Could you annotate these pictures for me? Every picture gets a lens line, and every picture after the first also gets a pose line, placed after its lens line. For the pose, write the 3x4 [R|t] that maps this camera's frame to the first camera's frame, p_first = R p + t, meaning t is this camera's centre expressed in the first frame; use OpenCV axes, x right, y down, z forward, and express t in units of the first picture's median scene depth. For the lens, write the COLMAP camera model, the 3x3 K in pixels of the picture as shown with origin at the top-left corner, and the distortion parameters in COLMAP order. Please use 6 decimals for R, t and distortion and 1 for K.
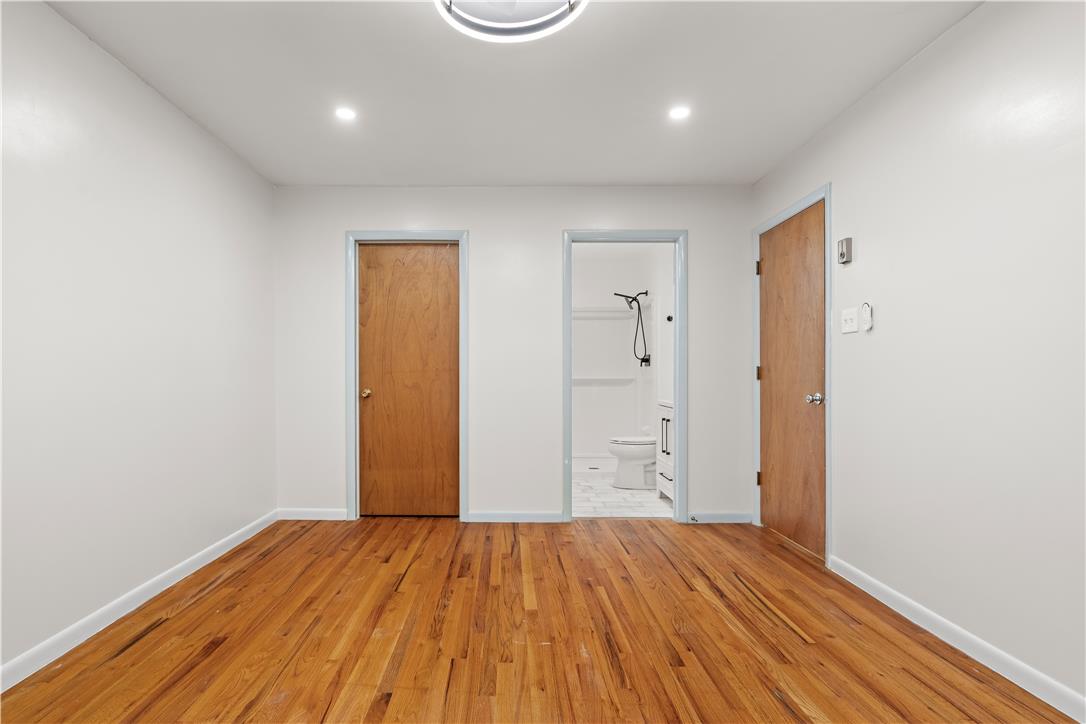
lens RADIAL K [[491.2, 0, 539.8], [0, 491.2, 366.7], [0, 0, 1]] dist [0.000063, 0.000185]
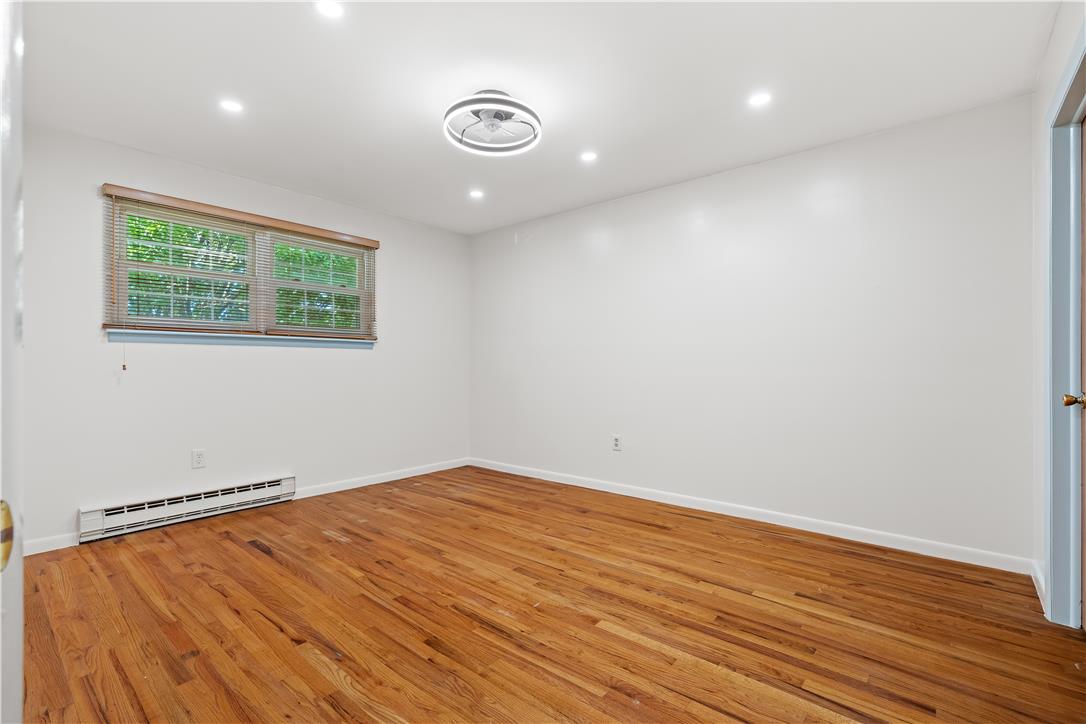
lens RADIAL K [[491.2, 0, 541.5], [0, 491.2, 365.1], [0, 0, 1]] dist [0.000063, 0.000185]
pose [[-0.665336, -0.000496, -0.746544, 0.600888], [0.012395, 0.999855, -0.011711, 0.013579], [0.746441, -0.017045, -0.665233, 1.244605]]
